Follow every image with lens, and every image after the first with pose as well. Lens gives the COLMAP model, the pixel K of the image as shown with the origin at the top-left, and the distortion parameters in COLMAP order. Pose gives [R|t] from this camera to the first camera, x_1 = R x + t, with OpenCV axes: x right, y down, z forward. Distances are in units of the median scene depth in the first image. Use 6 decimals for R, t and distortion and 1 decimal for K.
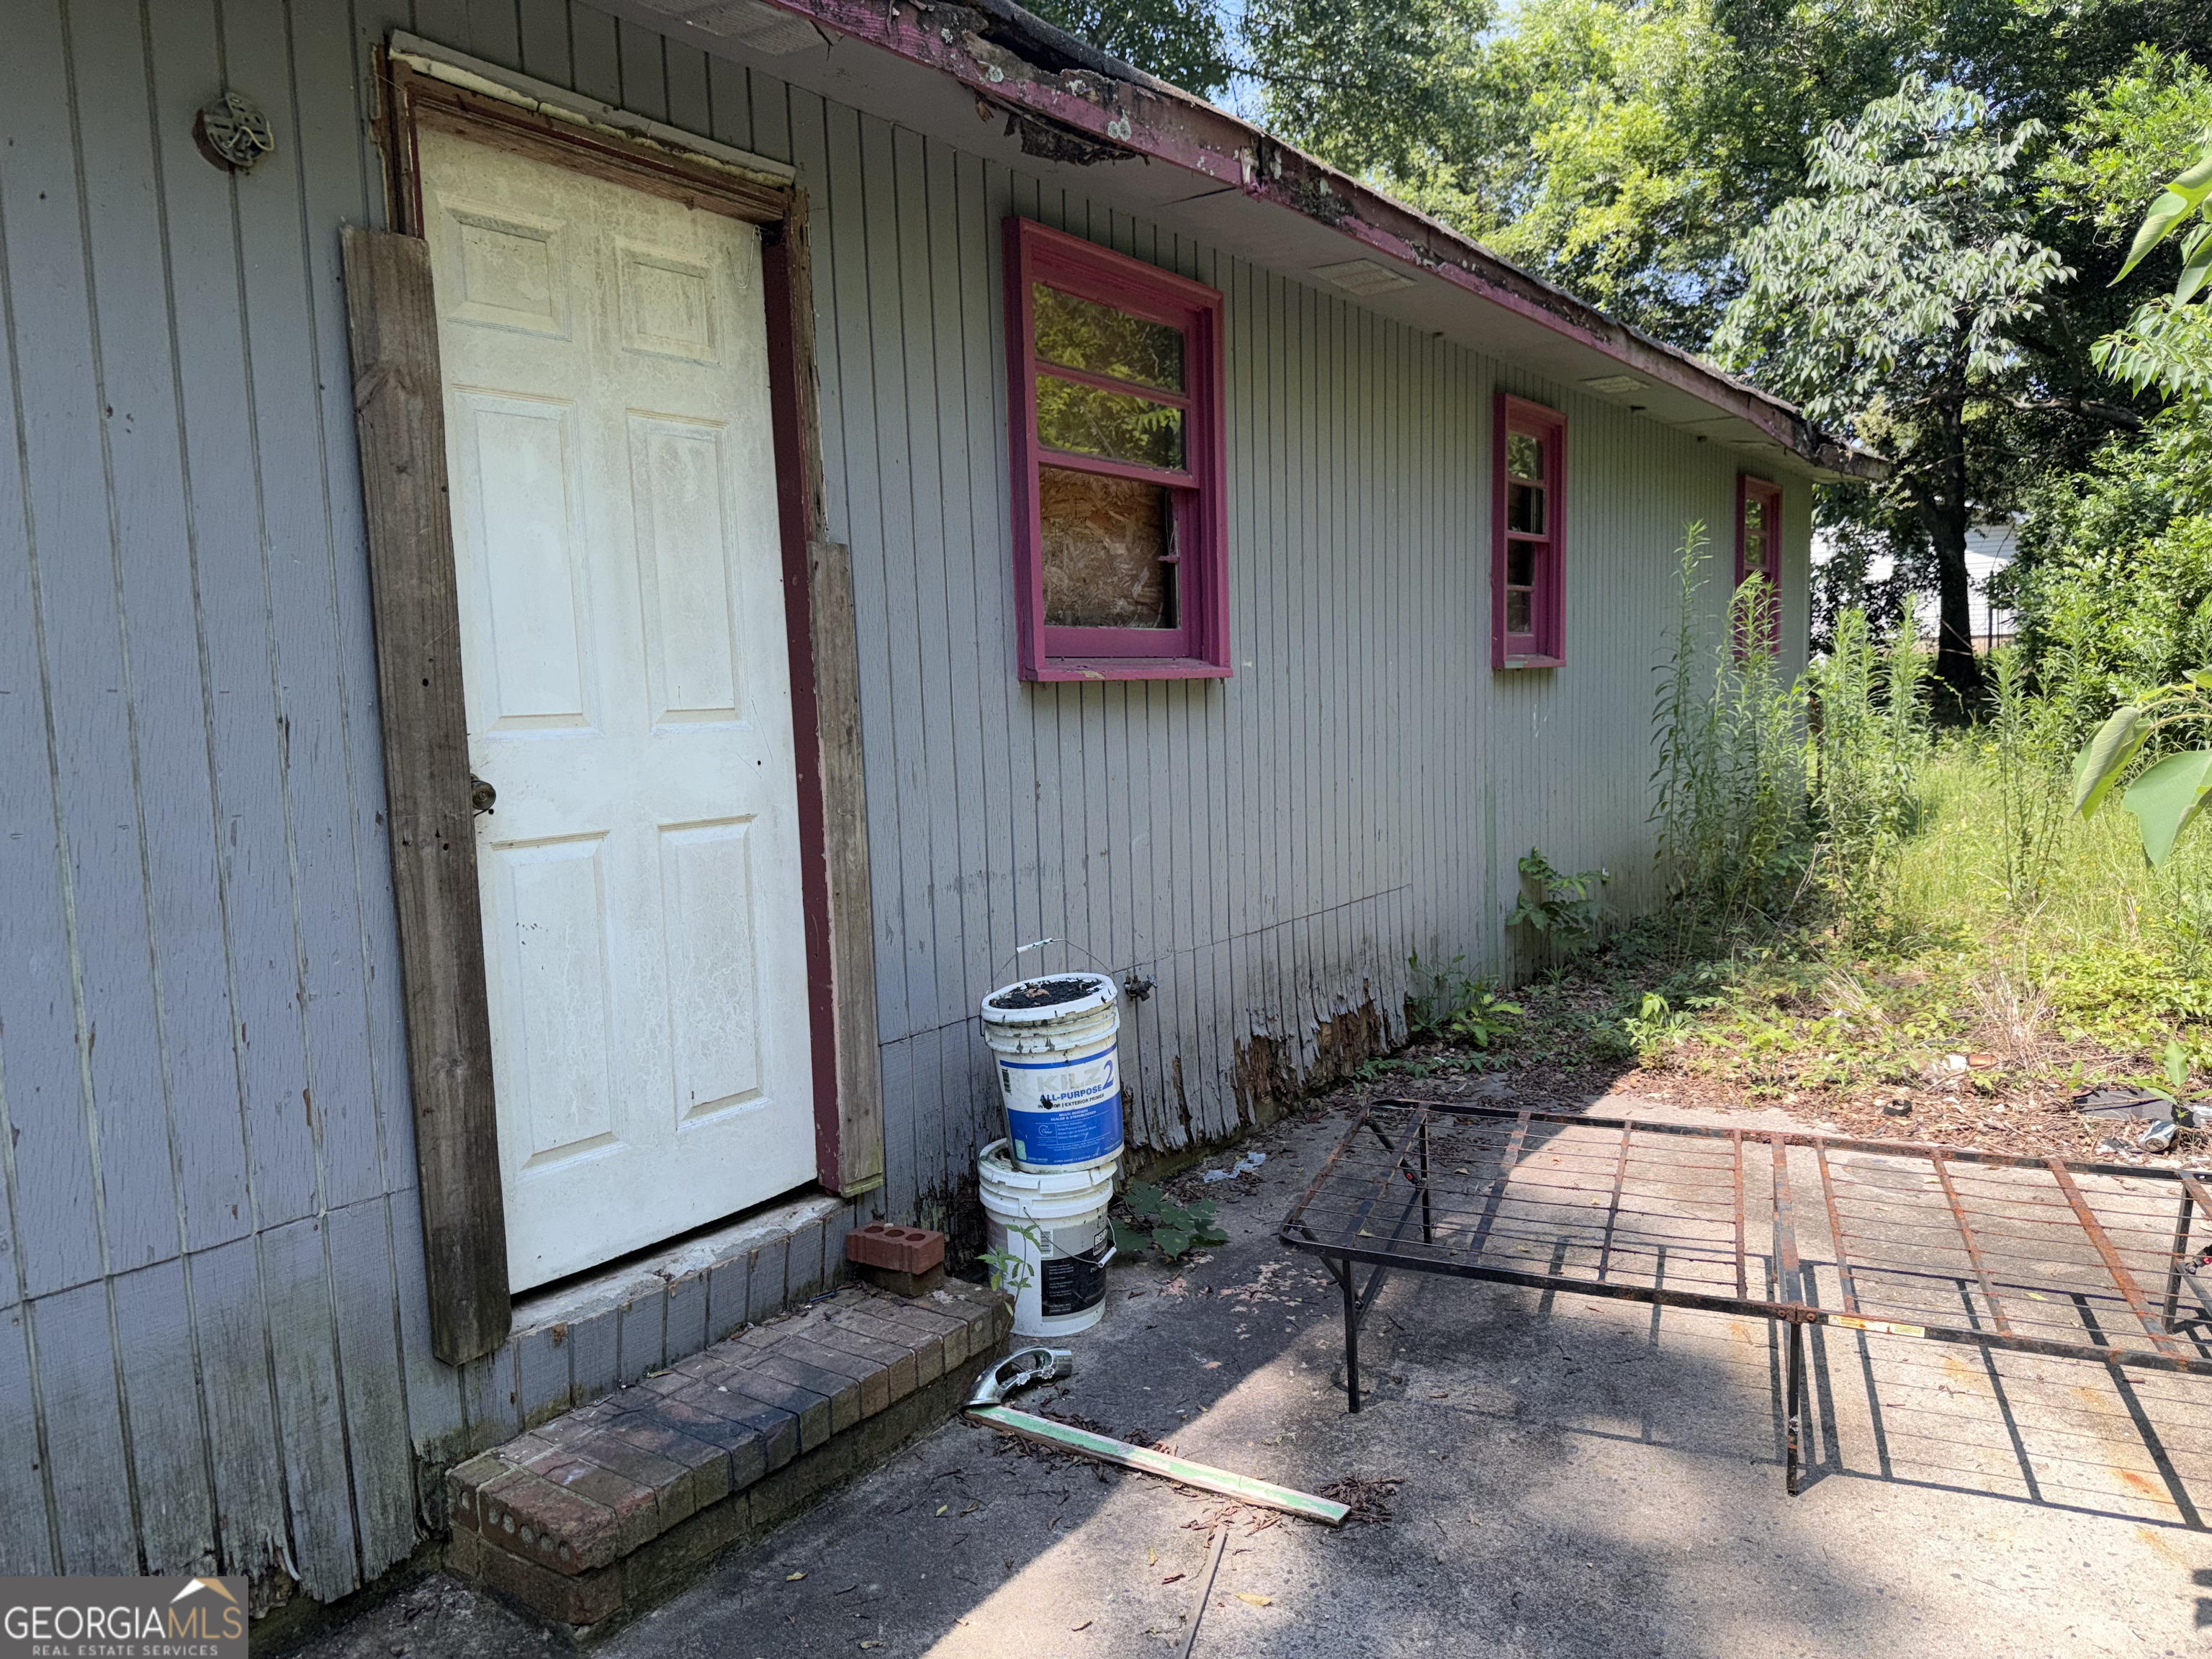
lens RADIAL K [[1555.2, 0, 1117.1], [0, 1555.2, 827.5], [0, 0, 1]] dist [0.086777, -0.075580]
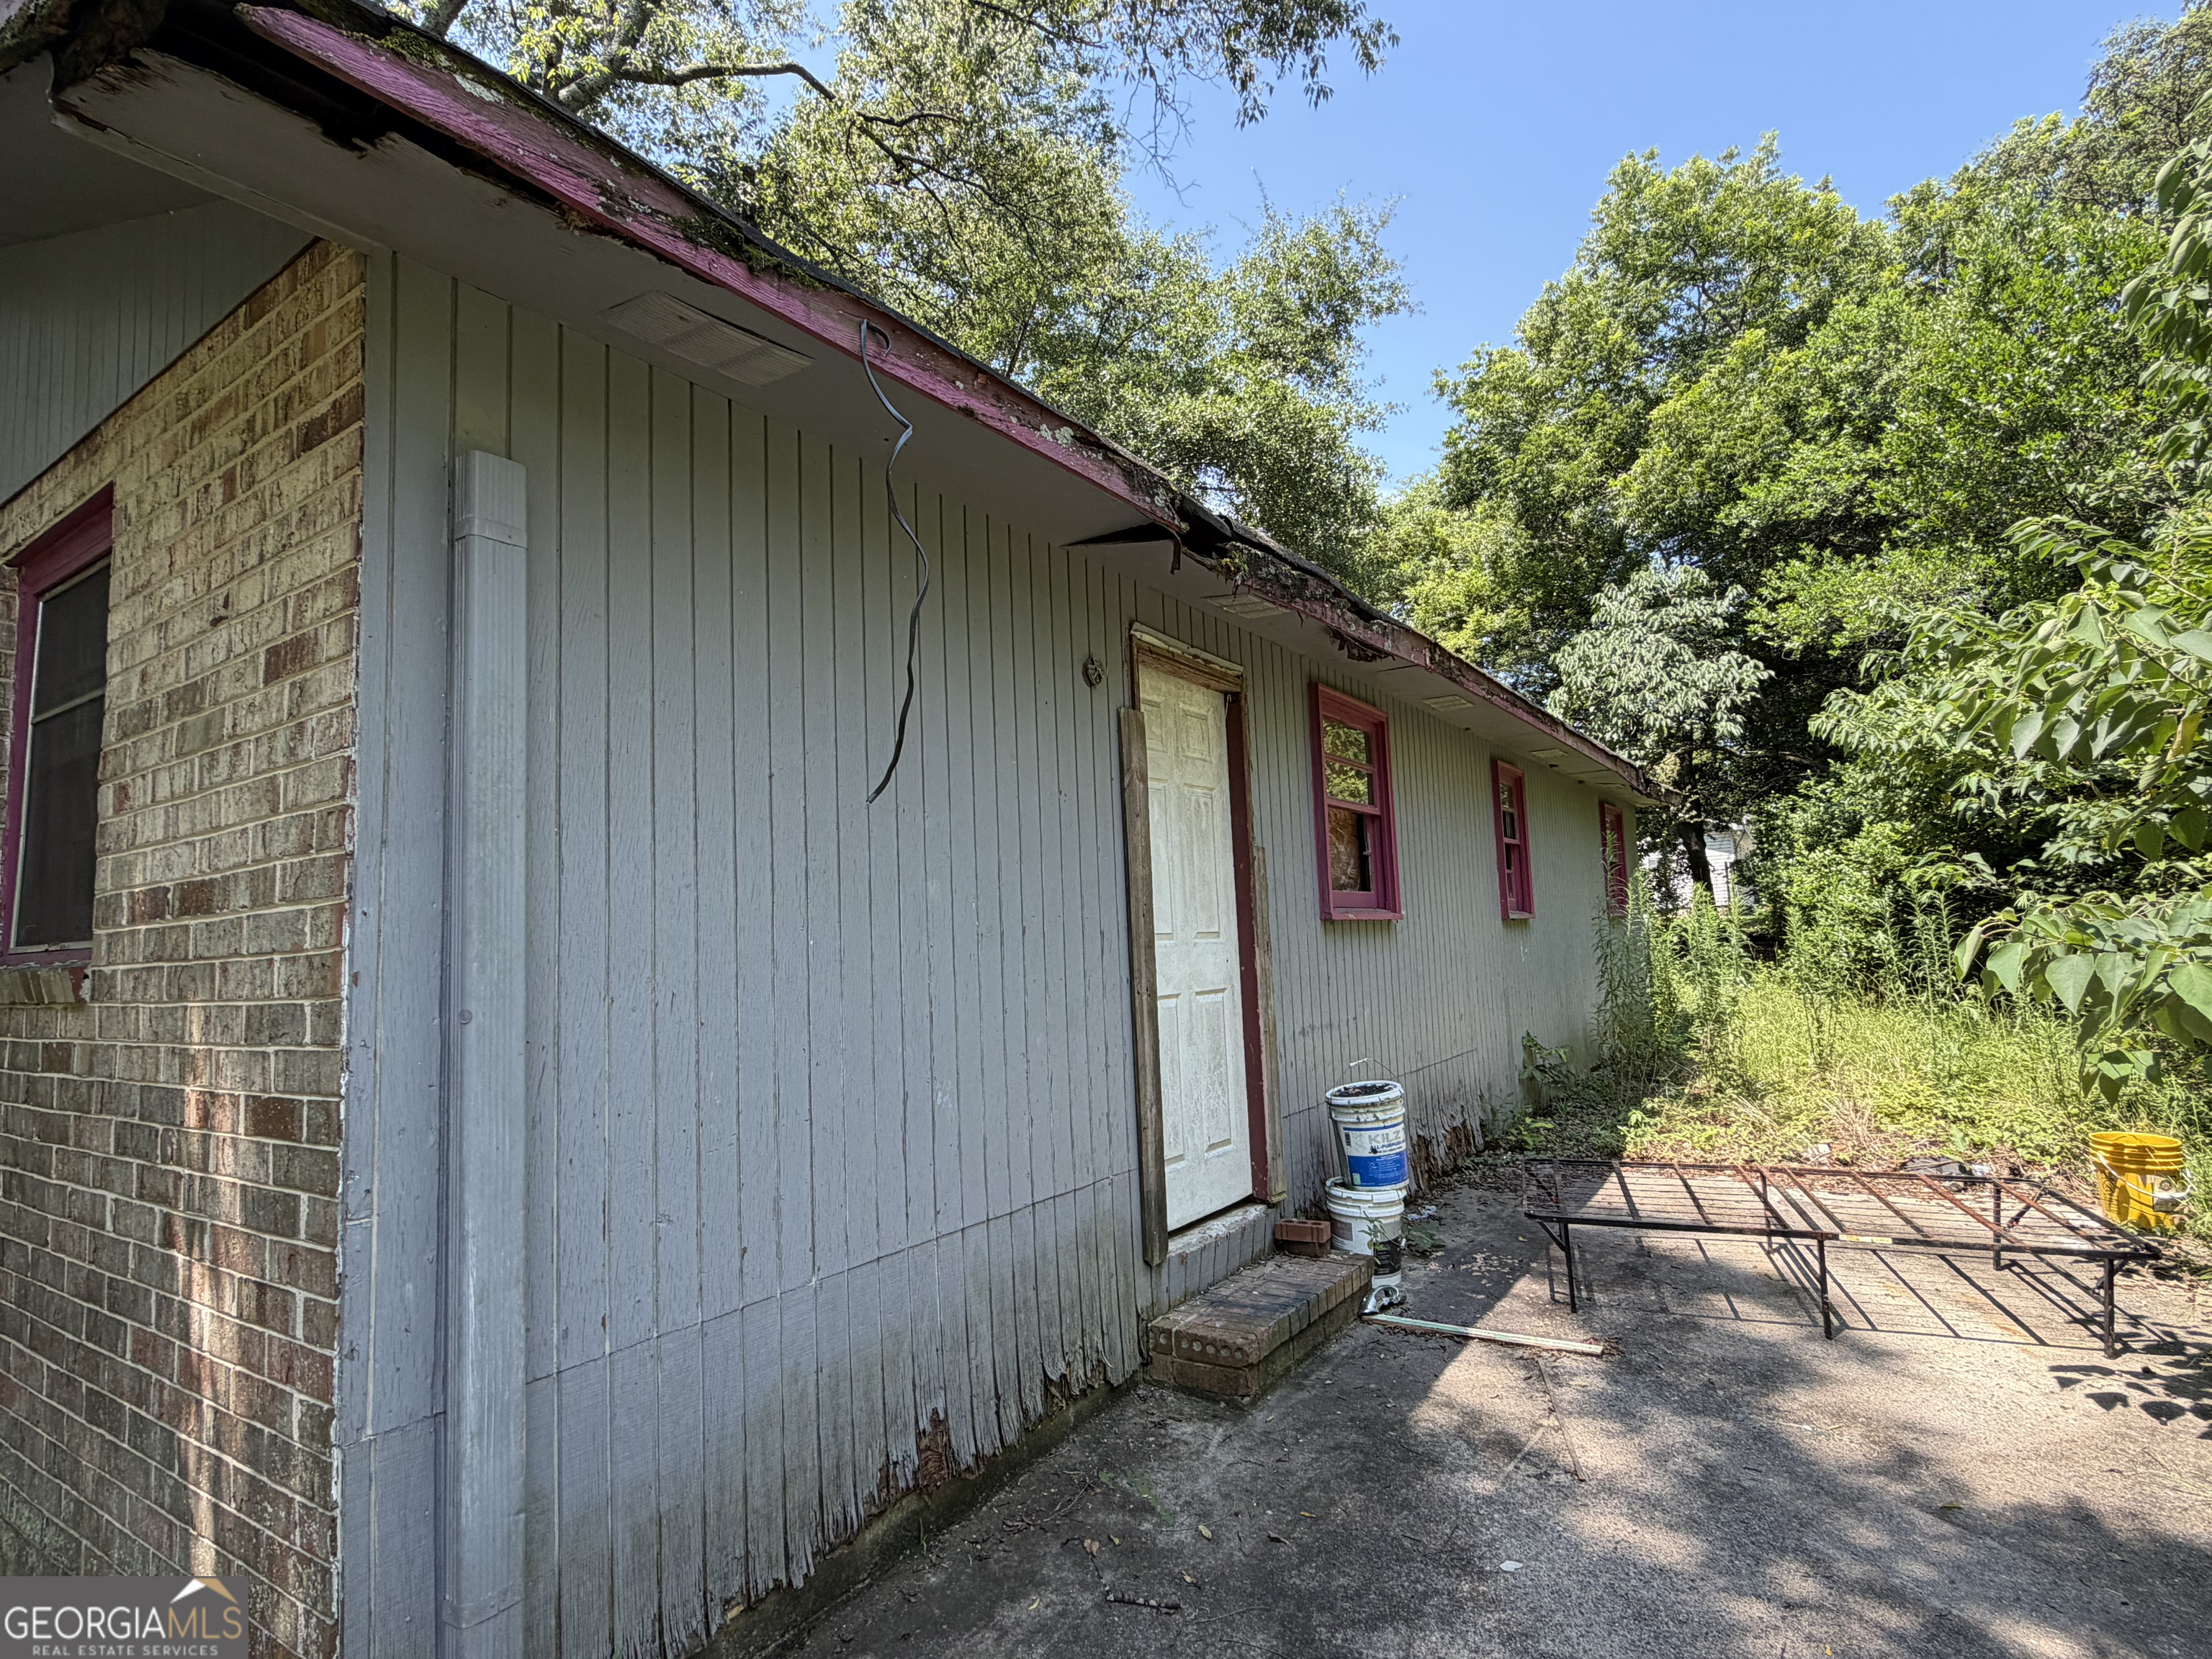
lens RADIAL K [[1132.8, 0, 1096.7], [0, 1132.8, 848.5], [0, 0, 1]] dist [-0.002864, -0.002355]
pose [[0.999851, -0.016892, 0.003590, -0.273641], [0.017263, 0.983371, -0.180785, 0.048590], [-0.000477, 0.180820, 0.983516, -0.262301]]
